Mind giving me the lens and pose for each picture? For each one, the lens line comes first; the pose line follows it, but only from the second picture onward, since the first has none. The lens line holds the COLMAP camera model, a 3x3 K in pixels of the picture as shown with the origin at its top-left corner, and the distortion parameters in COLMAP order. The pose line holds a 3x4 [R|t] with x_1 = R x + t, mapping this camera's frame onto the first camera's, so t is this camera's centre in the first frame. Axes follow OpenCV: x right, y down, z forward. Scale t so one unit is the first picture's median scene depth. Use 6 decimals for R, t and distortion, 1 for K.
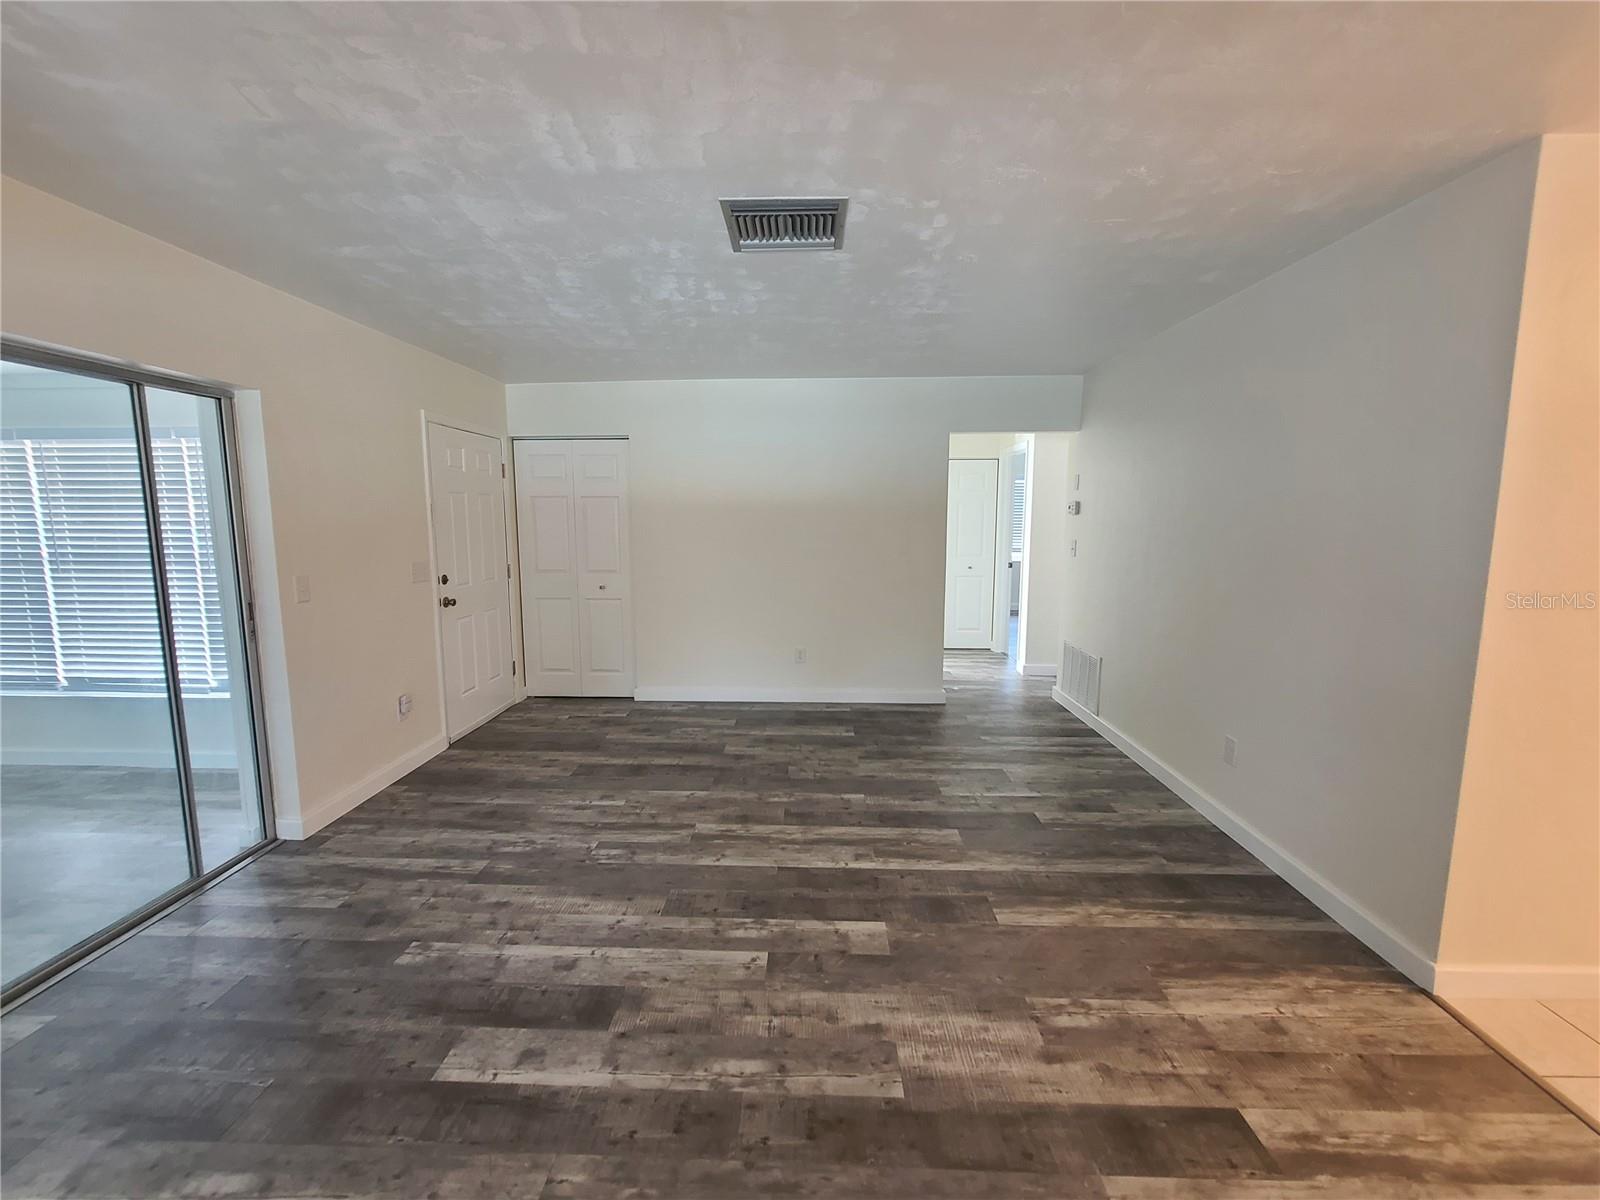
lens RADIAL K [[657.4, 0, 787.6], [0, 657.4, 597.6], [0, 0, 1]] dist [-0.001144, -0.000203]
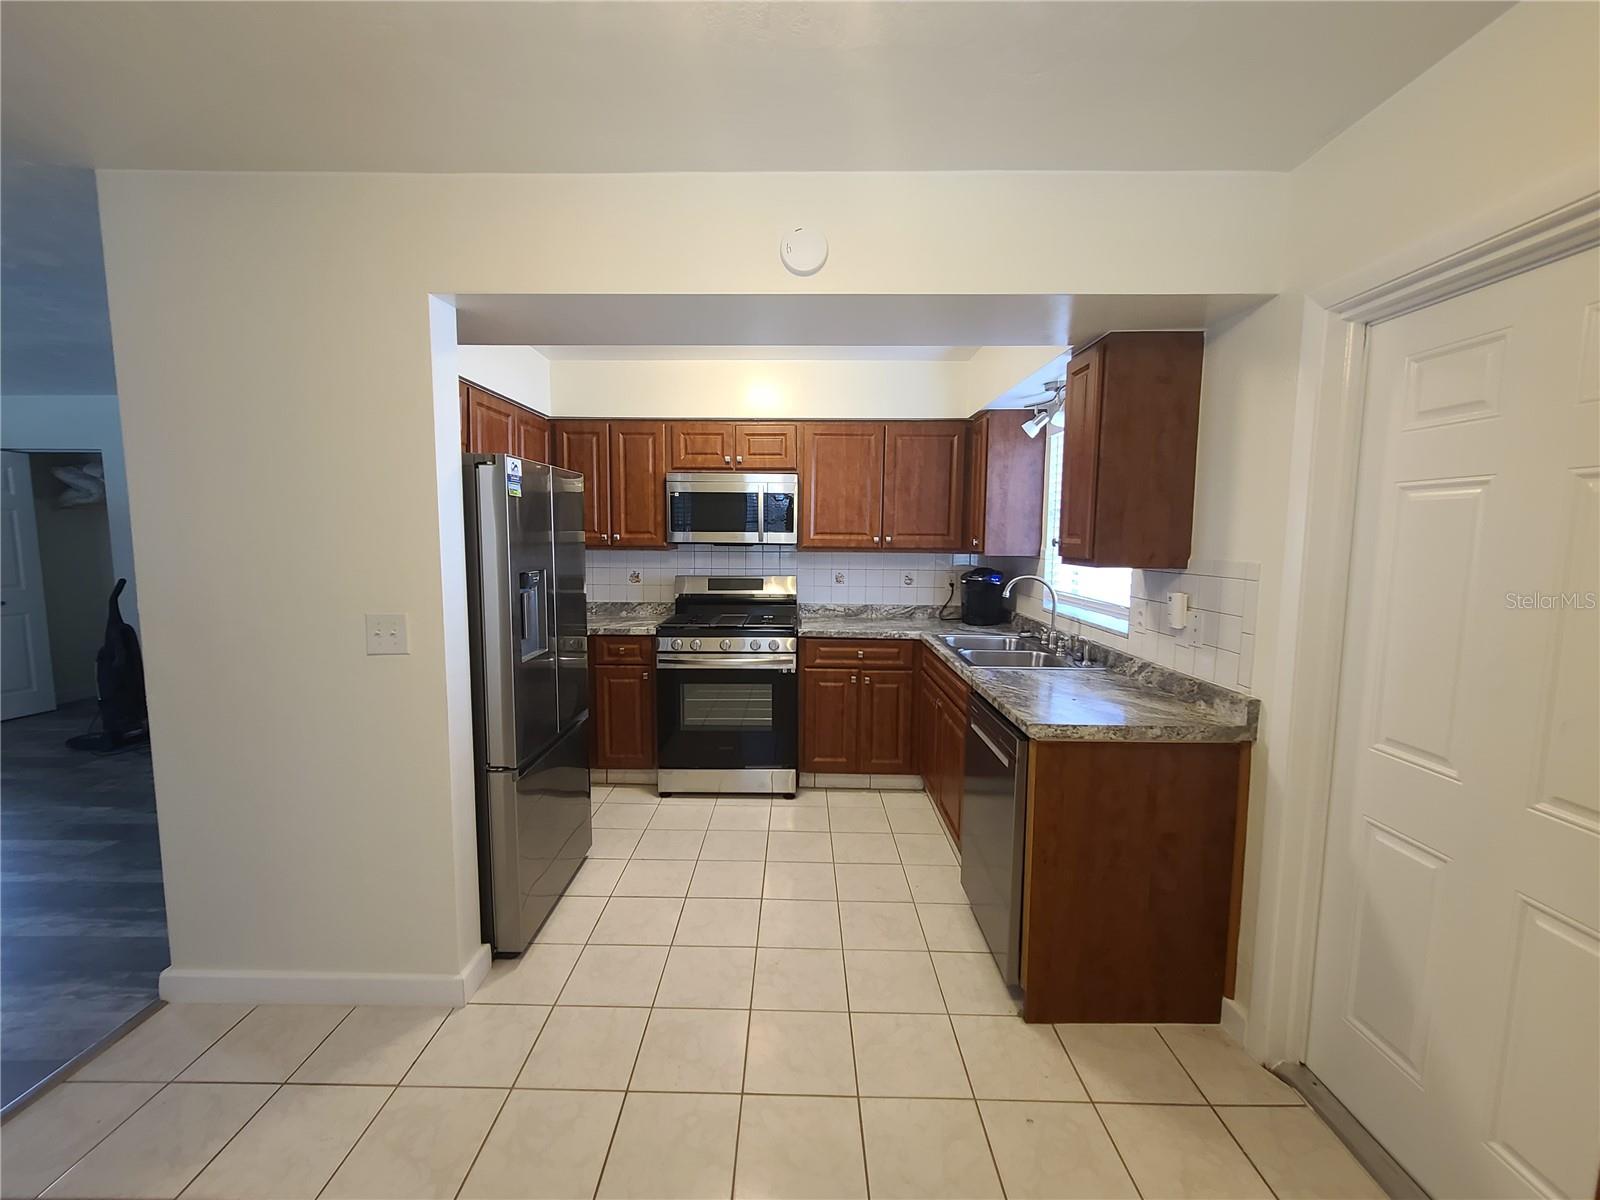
lens RADIAL K [[657.4, 0, 787.3], [0, 657.4, 594.9], [0, 0, 1]] dist [-0.001144, -0.000203]
pose [[0.999467, 0.004248, 0.032366, 1.389436], [-0.003317, 0.999581, -0.028767, 0.006537], [-0.032475, 0.028644, 0.999062, -0.042161]]
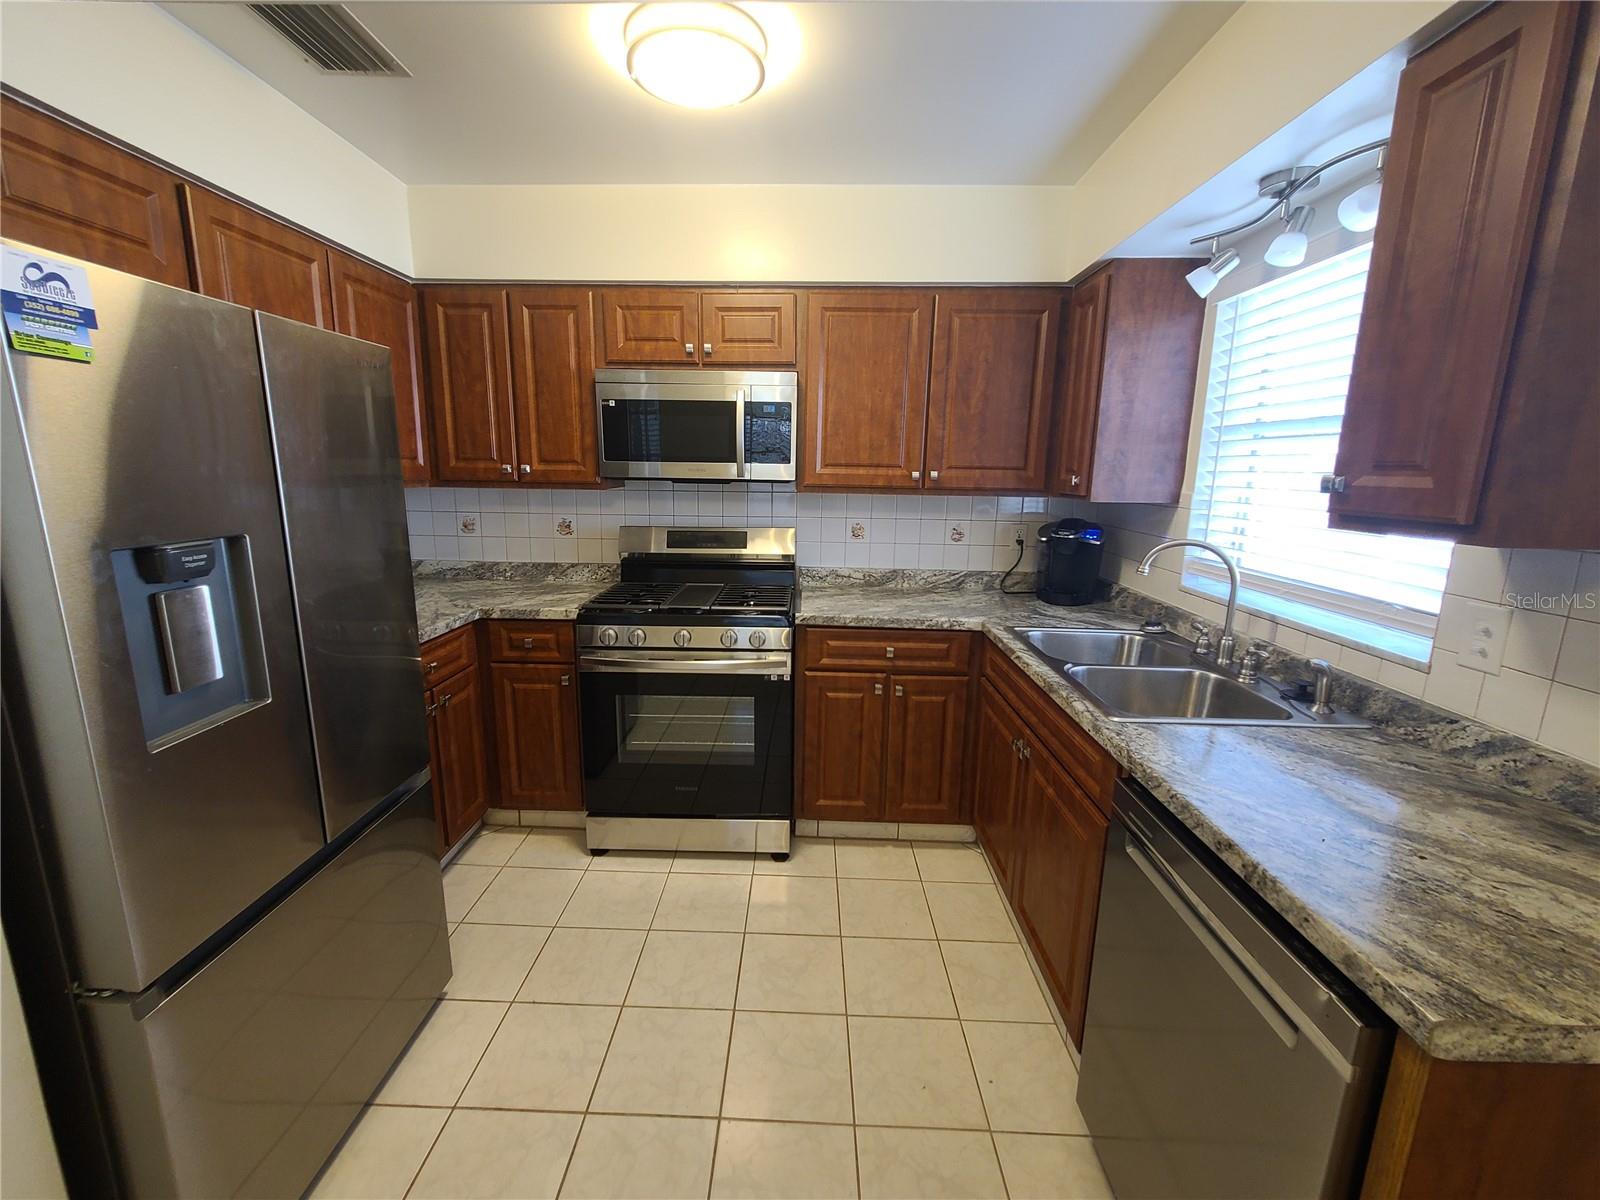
lens RADIAL K [[657.4, 0, 787.6], [0, 657.4, 595.4], [0, 0, 1]] dist [-0.001144, -0.000203]
pose [[0.999701, 0.009737, 0.022409, 1.424229], [-0.011273, 0.997520, 0.069473, -0.045314], [-0.021677, -0.069705, 0.997332, 0.414538]]
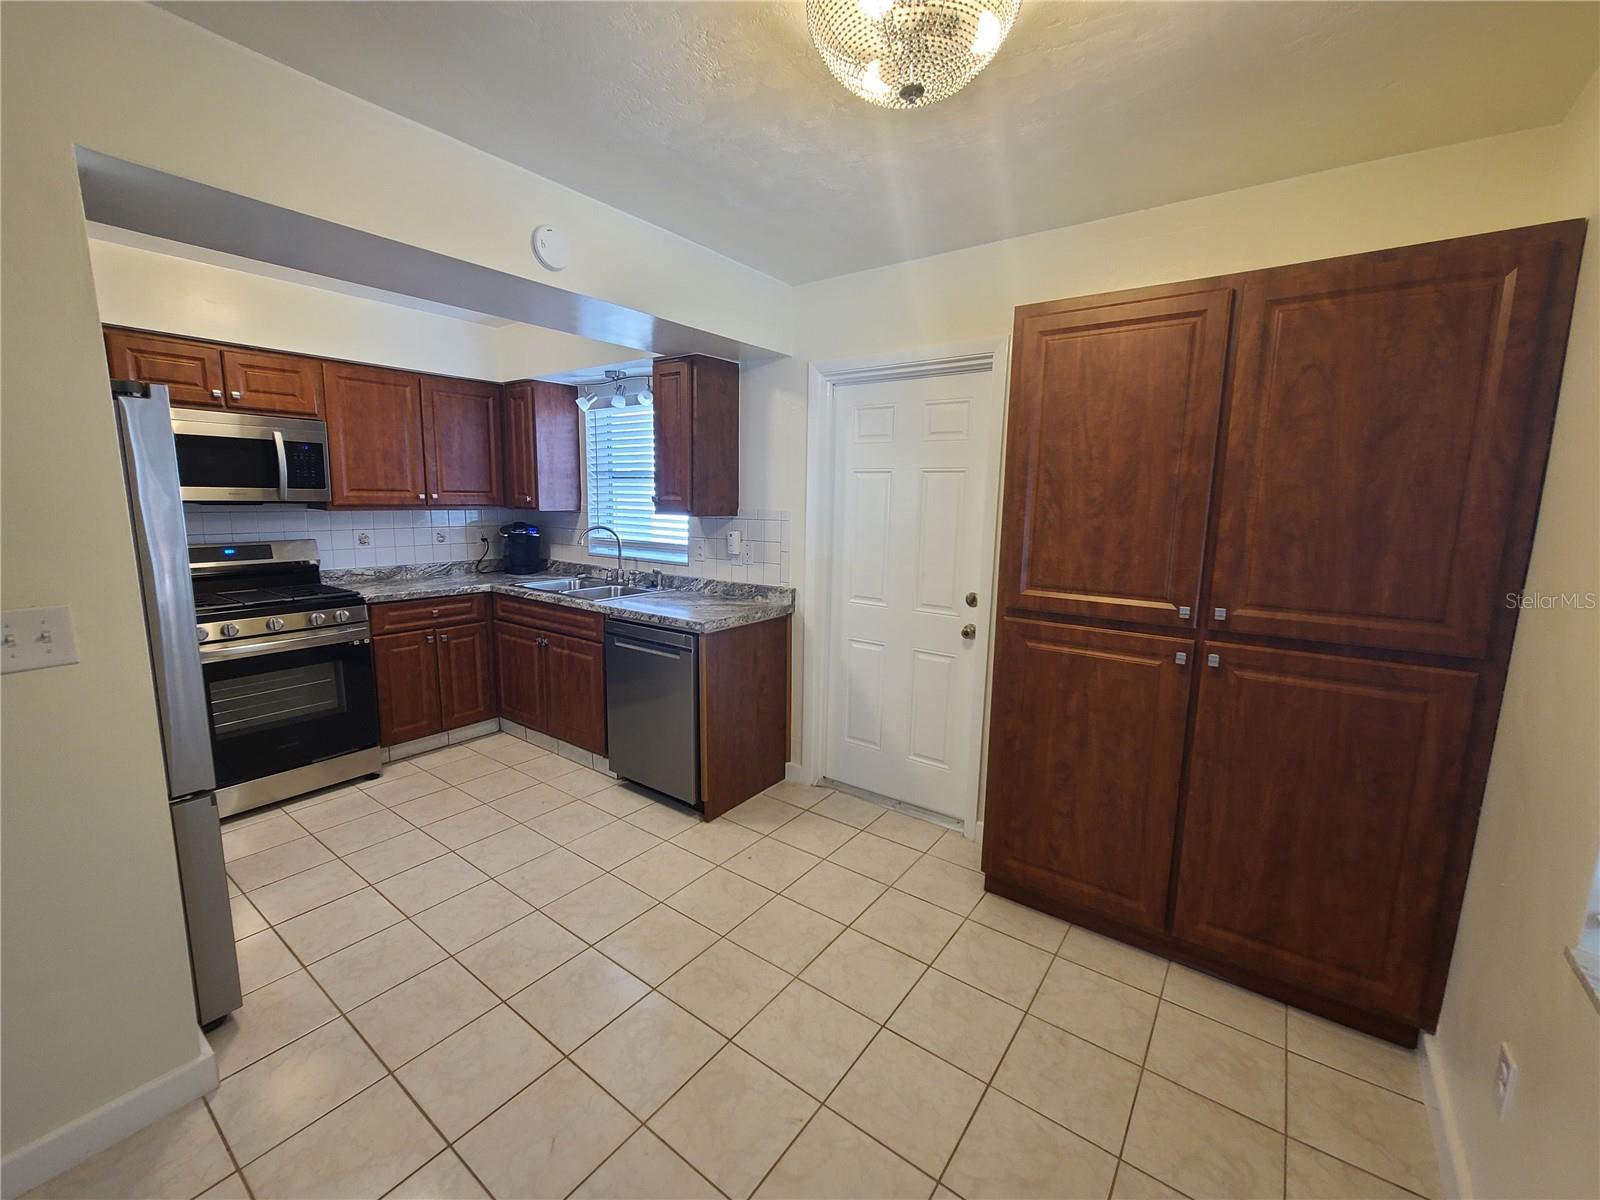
lens RADIAL K [[657.4, 0, 788.2], [0, 657.4, 593.7], [0, 0, 1]] dist [-0.001144, -0.000203]
pose [[0.562006, -0.114665, 0.819146, 0.912086], [0.087675, 0.993023, 0.078851, 0.007433], [-0.822473, 0.027504, 0.568139, -0.048803]]
